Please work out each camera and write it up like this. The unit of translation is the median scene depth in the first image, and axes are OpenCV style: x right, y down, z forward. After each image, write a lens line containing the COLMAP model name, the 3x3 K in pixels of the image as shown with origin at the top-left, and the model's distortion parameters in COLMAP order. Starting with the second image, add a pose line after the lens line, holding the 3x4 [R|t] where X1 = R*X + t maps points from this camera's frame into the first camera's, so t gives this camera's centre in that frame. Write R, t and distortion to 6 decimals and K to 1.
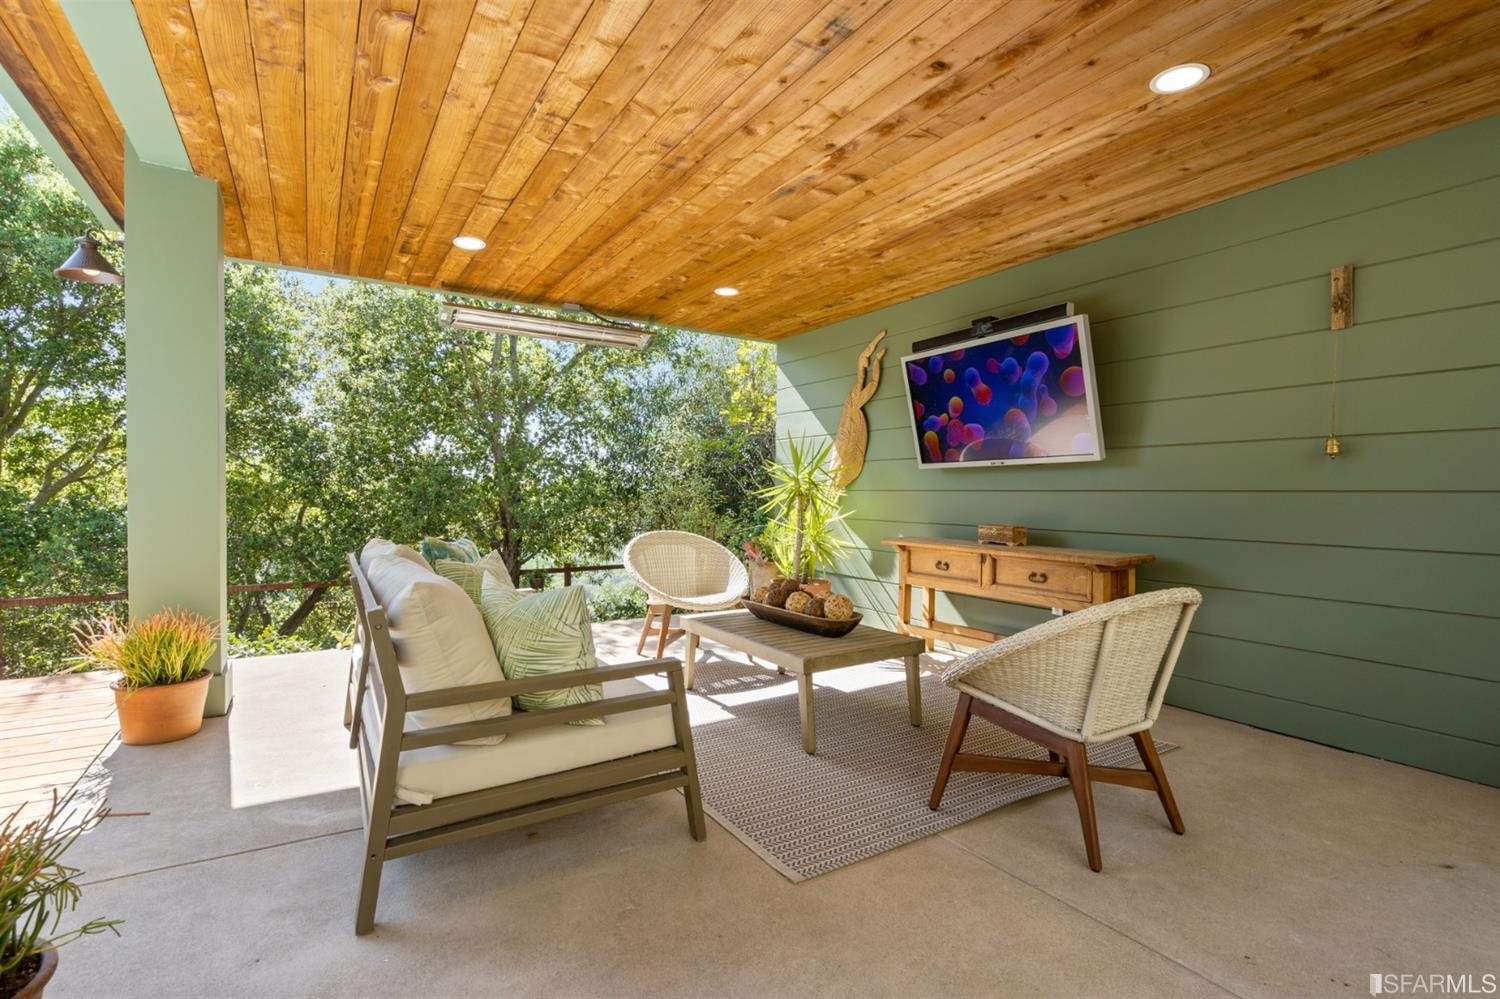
lens RADIAL K [[680.2, 0, 735.9], [0, 680.2, 491.7], [0, 0, 1]] dist [-0.000382, 0.000068]
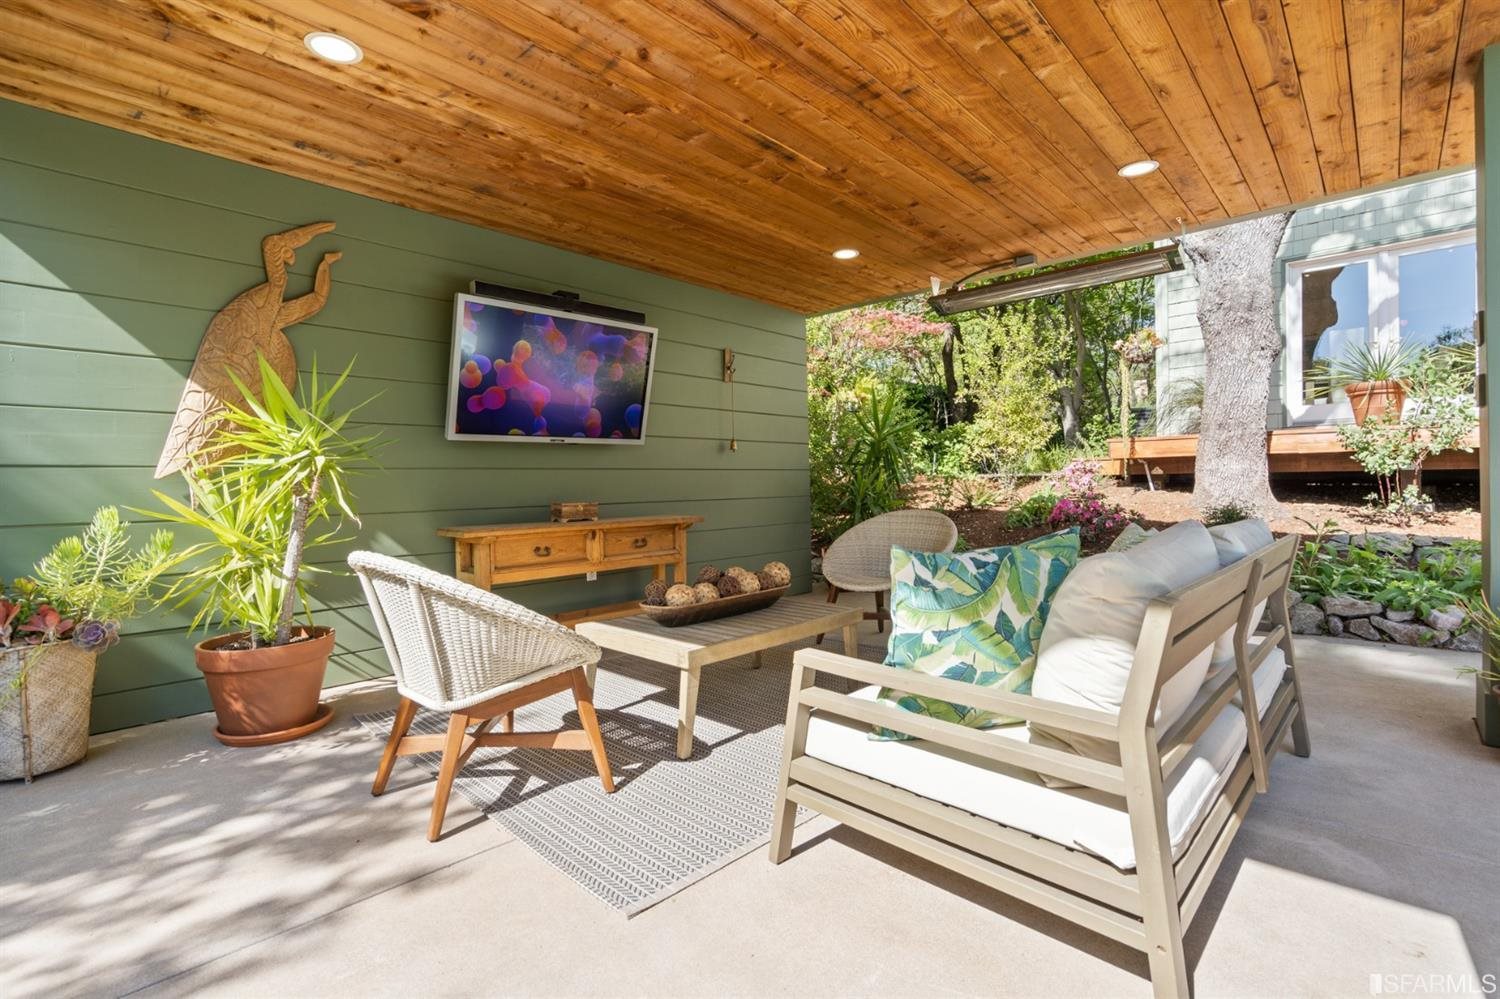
lens RADIAL K [[680.2, 0, 735.9], [0, 680.2, 491.7], [0, 0, 1]] dist [-0.000382, 0.000068]
pose [[-0.249715, -0.024844, 0.968001, -0.803094], [0.008215, 0.999580, 0.027773, 0.010388], [-0.968284, 0.014887, -0.249406, 1.240453]]
